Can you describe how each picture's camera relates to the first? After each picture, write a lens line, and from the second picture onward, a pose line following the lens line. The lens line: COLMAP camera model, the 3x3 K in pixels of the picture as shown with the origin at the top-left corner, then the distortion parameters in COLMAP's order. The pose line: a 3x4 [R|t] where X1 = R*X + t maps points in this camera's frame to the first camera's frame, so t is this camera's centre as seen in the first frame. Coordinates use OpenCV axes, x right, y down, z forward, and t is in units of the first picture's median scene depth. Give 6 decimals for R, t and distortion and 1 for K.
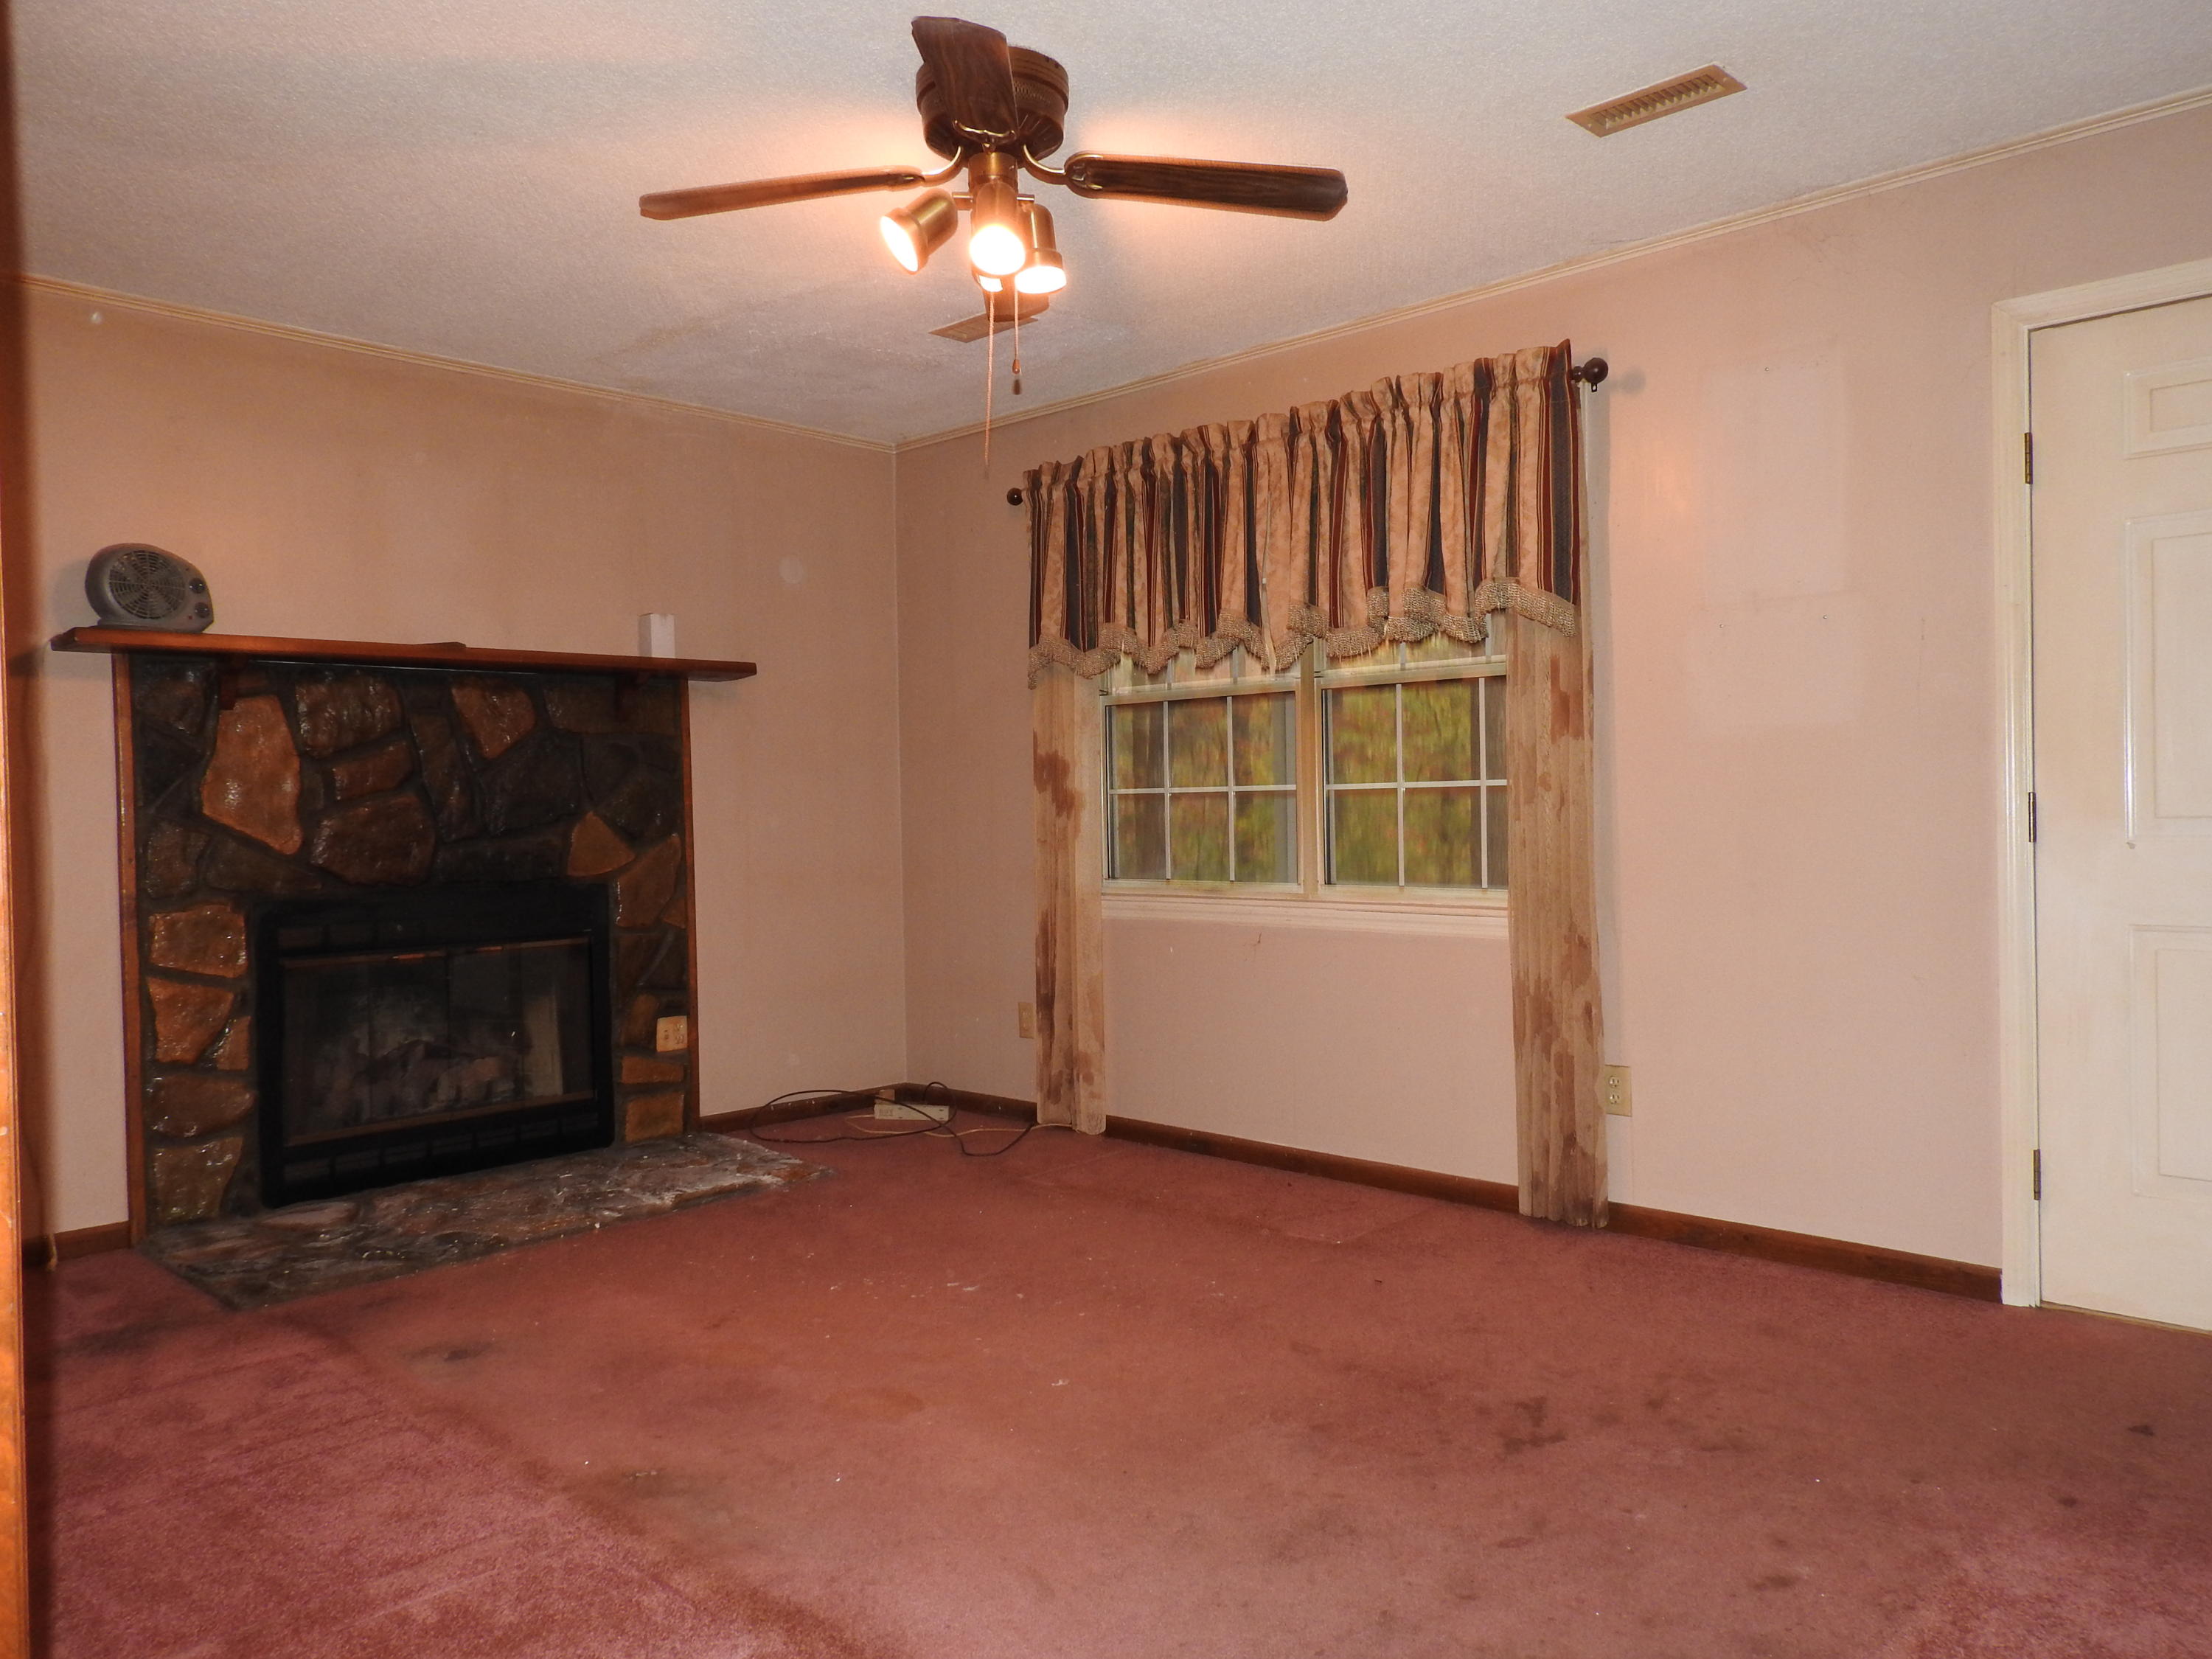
lens RADIAL K [[1558.9, 0, 1106.0], [0, 1558.9, 829.5], [0, 0, 1]] dist [0.001194, -0.005755]
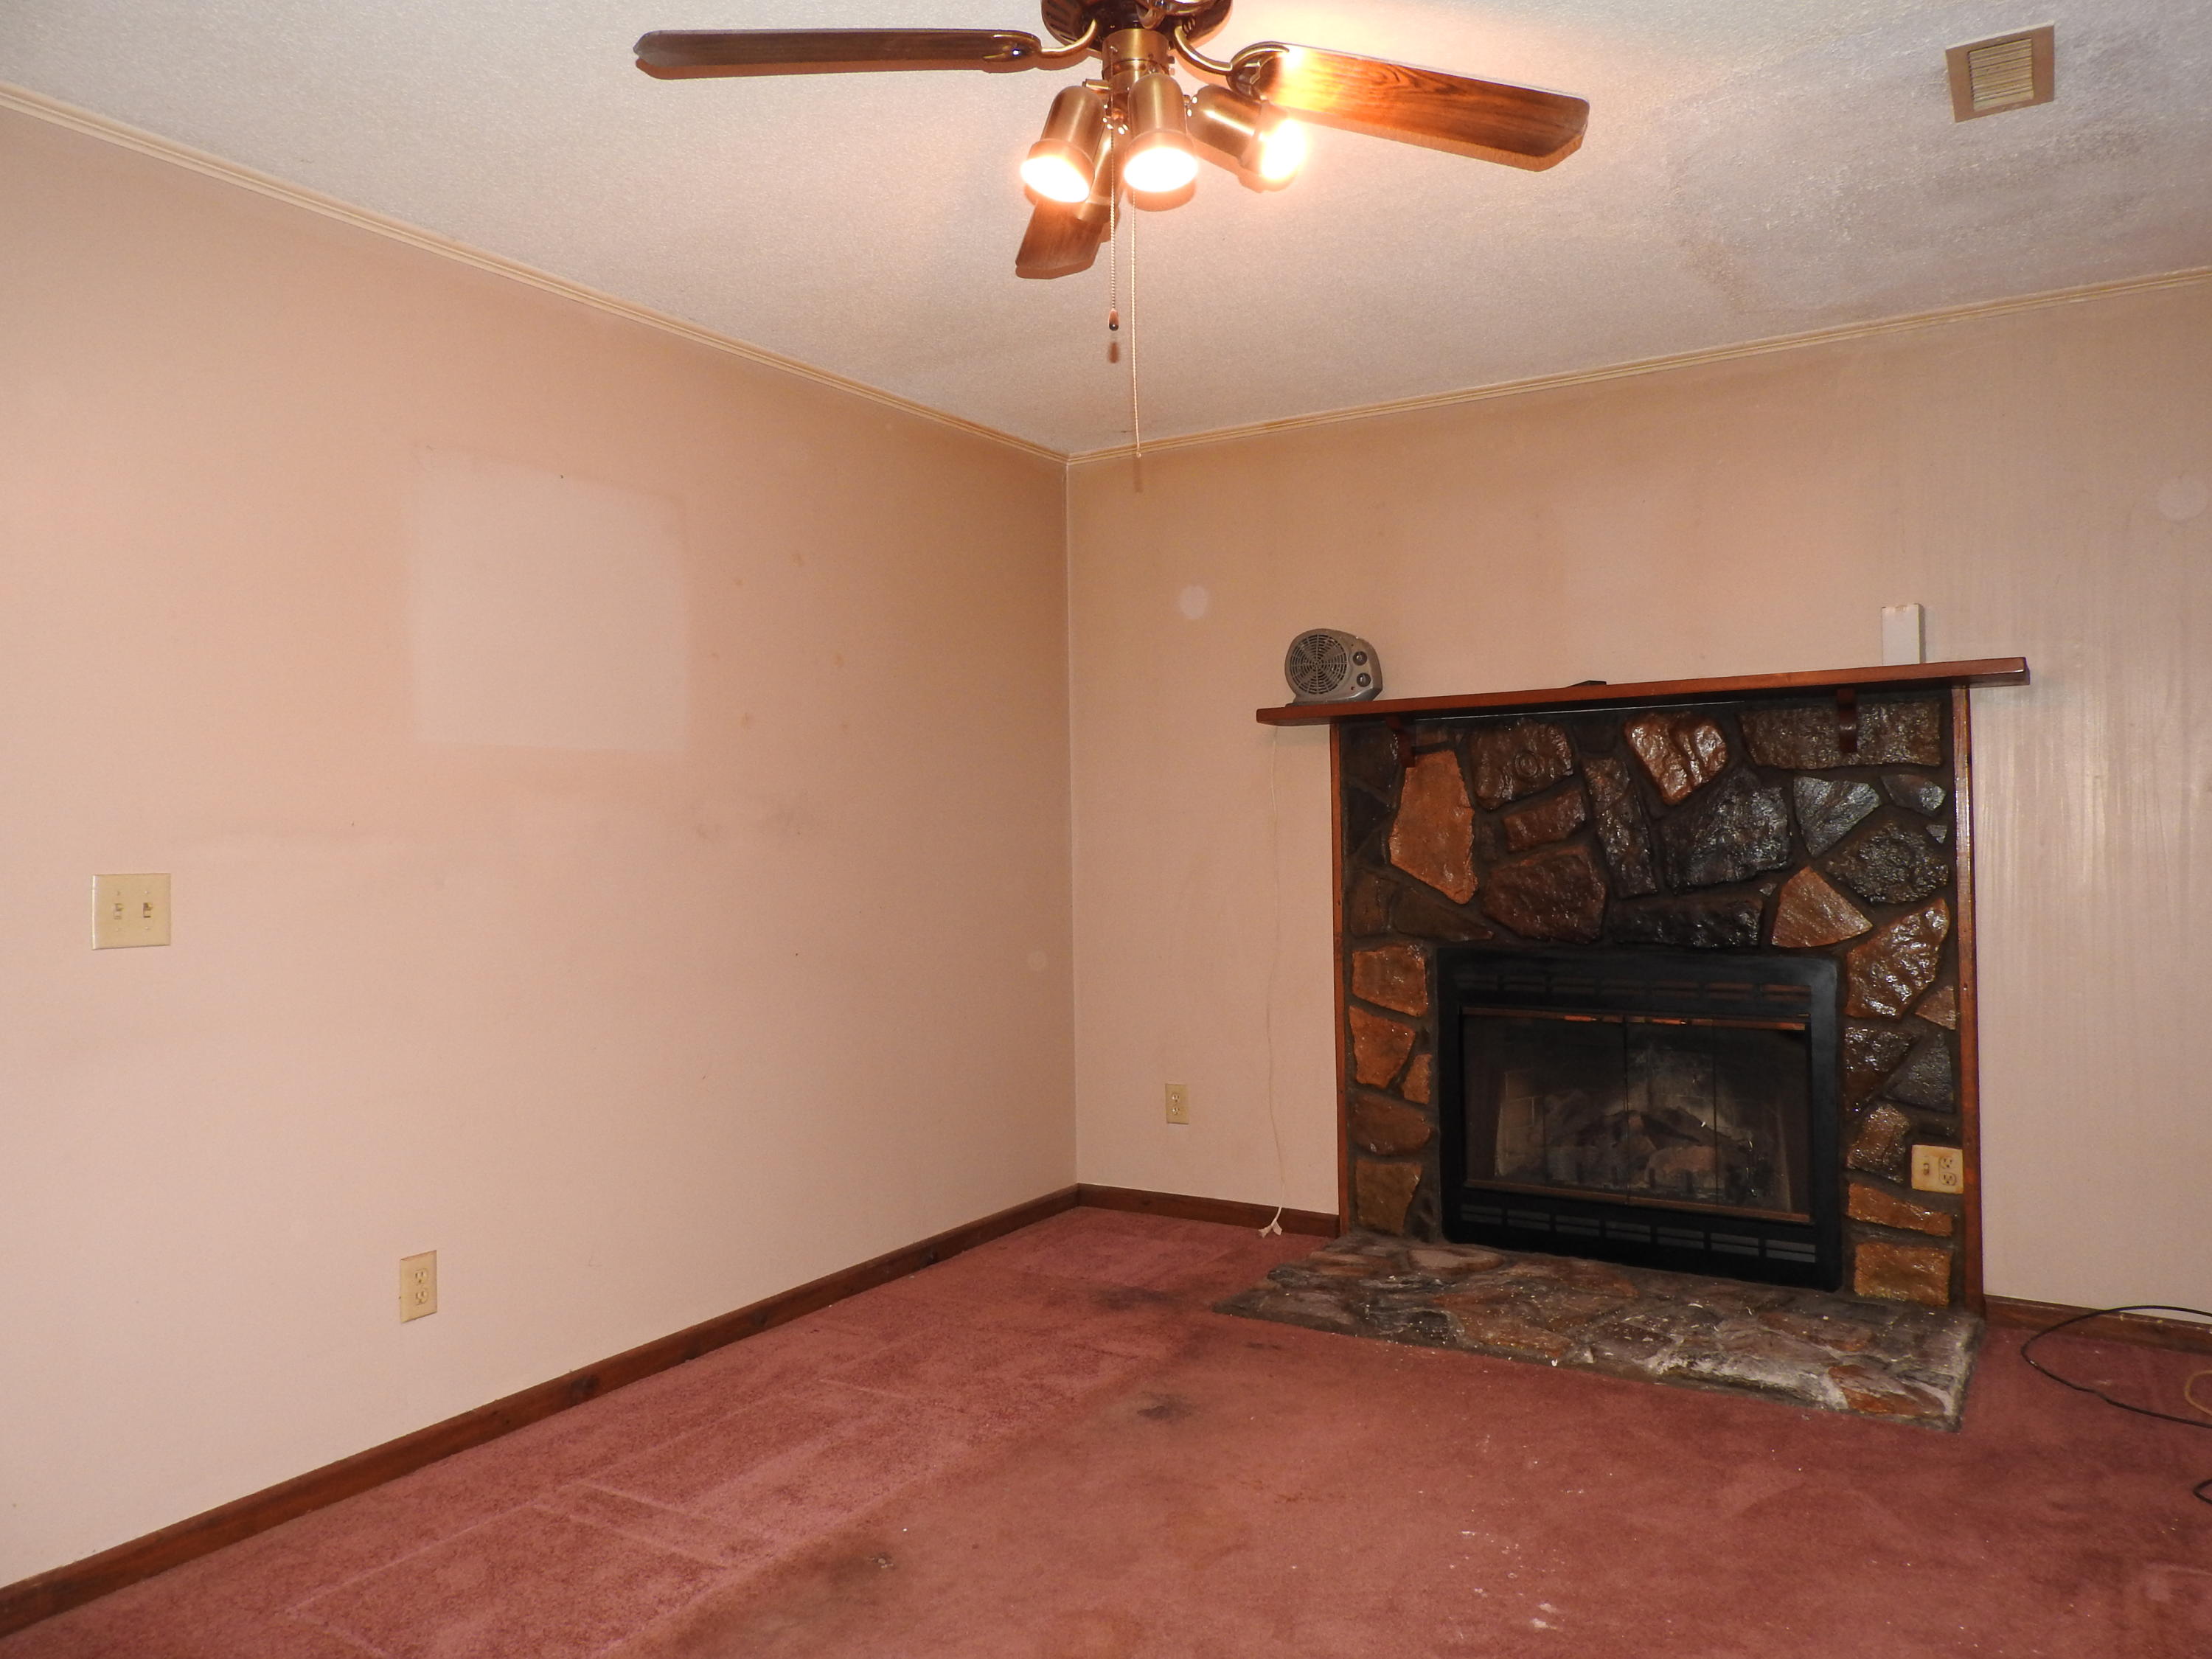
lens RADIAL K [[1558.9, 0, 1106.0], [0, 1558.9, 829.5], [0, 0, 1]] dist [0.001194, -0.005755]
pose [[0.224829, 0.015318, -0.974278, 0.420297], [-0.006689, 0.999877, 0.014177, -0.045260], [0.974375, 0.003329, 0.224904, 0.537371]]
